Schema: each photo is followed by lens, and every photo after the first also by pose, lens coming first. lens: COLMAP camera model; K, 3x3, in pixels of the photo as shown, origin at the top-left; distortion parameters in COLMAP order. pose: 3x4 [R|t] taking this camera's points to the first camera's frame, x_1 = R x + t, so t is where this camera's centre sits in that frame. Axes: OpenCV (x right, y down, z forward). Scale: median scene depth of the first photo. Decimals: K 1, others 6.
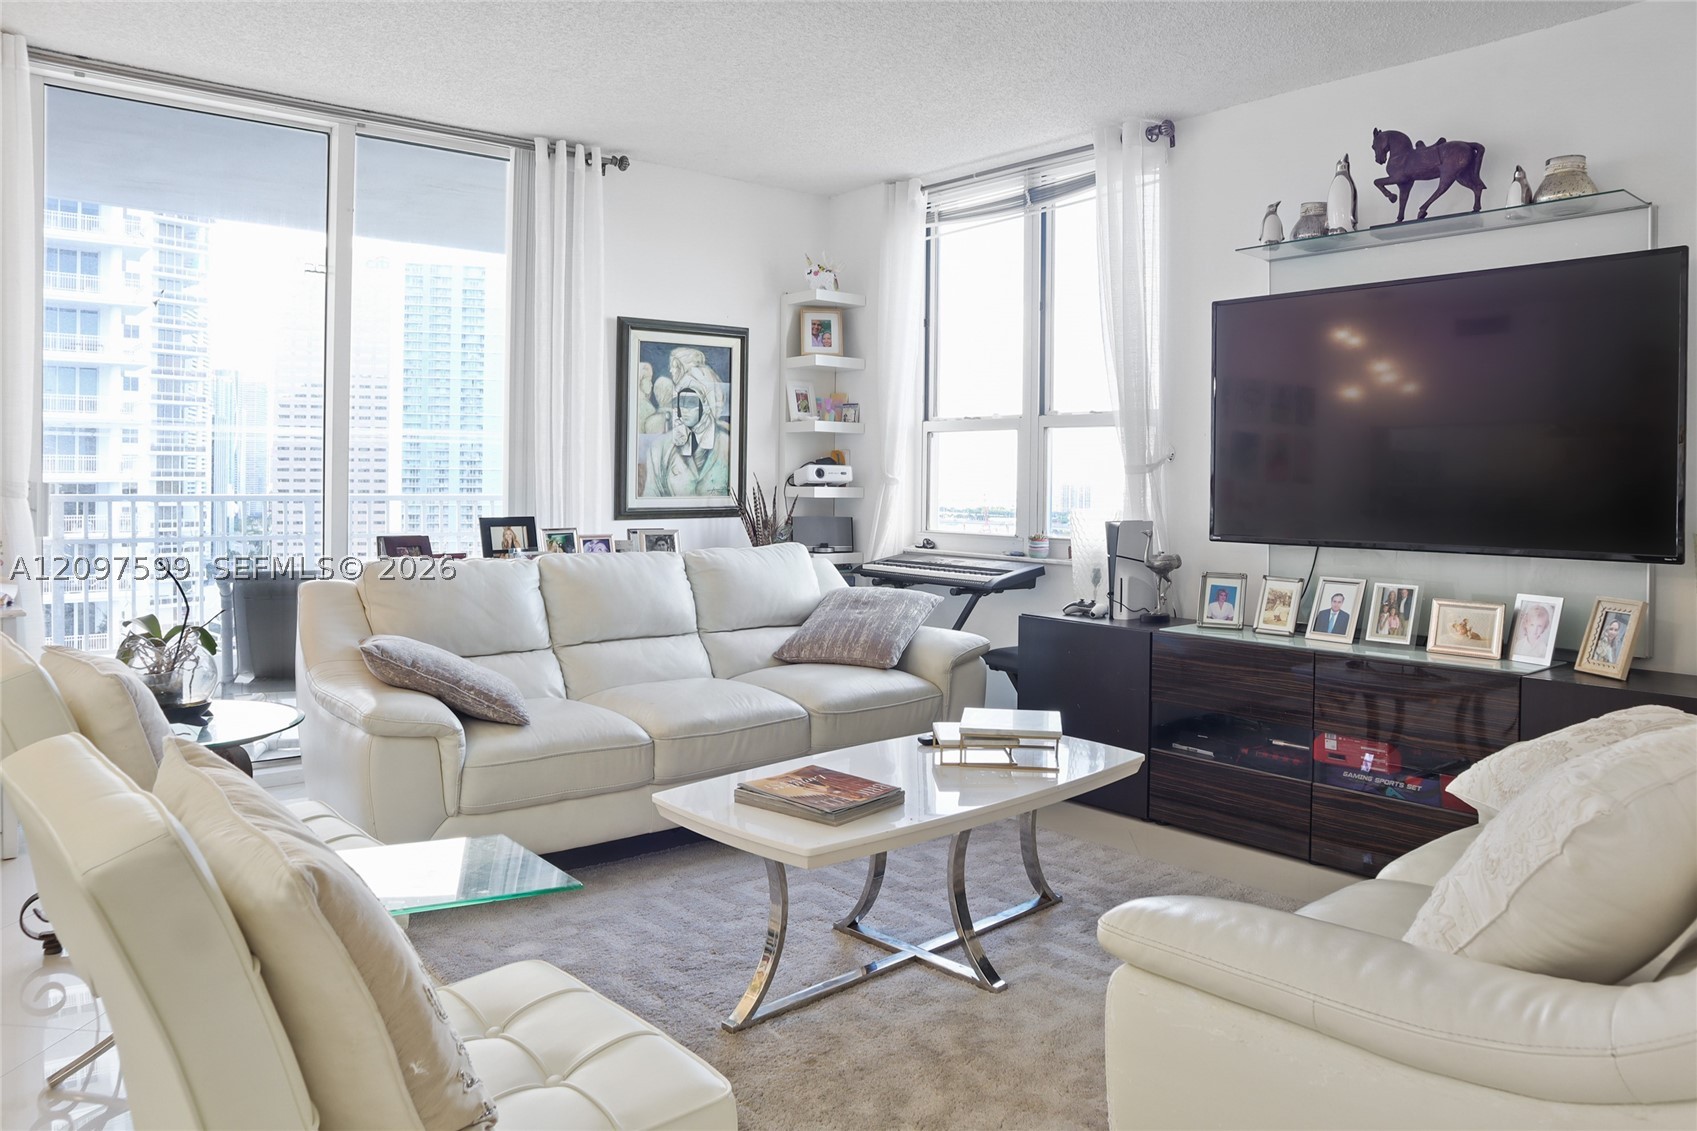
lens RADIAL K [[1185.9, 0, 852.4], [0, 1185.9, 488.6], [0, 0, 1]] dist [-0.126487, 0.123071]
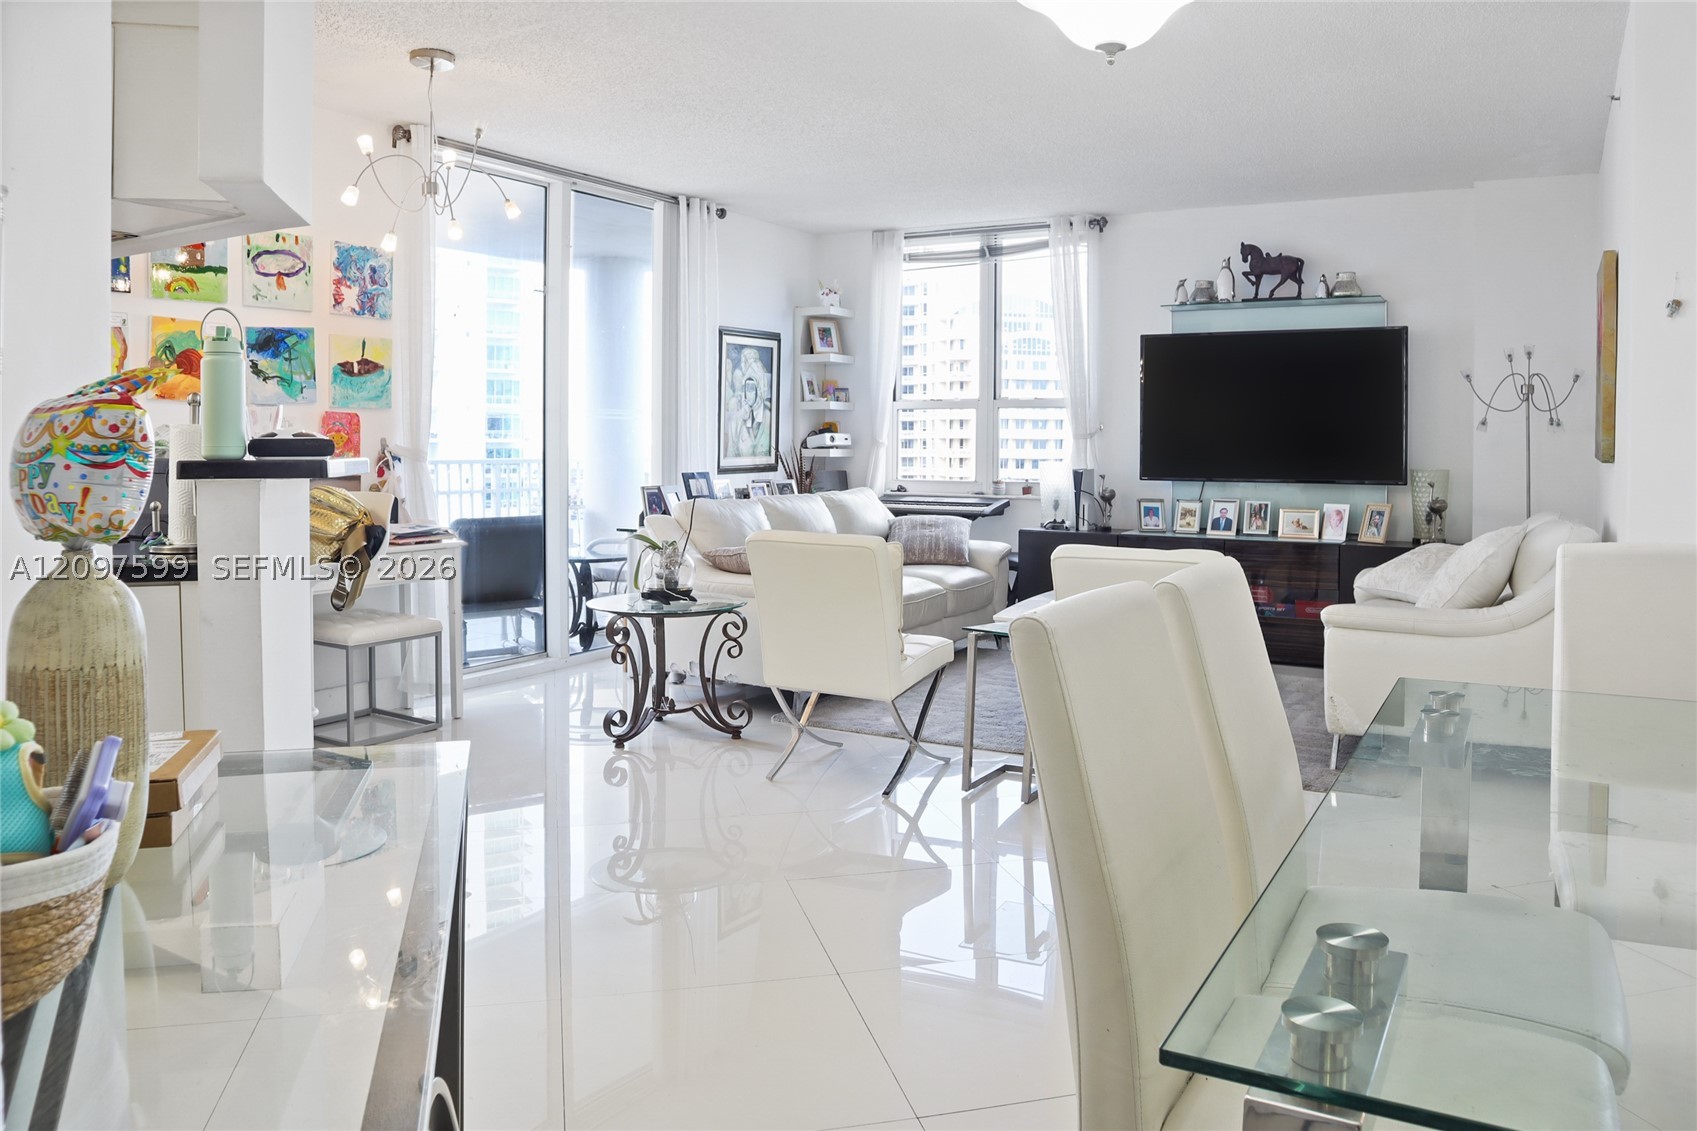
lens RADIAL K [[1185.9, 0, 852.4], [0, 1185.9, 488.6], [0, 0, 1]] dist [-0.126487, 0.123071]
pose [[0.941554, -0.019844, 0.336276, -0.553095], [0.007745, 0.999275, 0.037281, -0.007691], [-0.336772, -0.032497, 0.941025, -0.372979]]
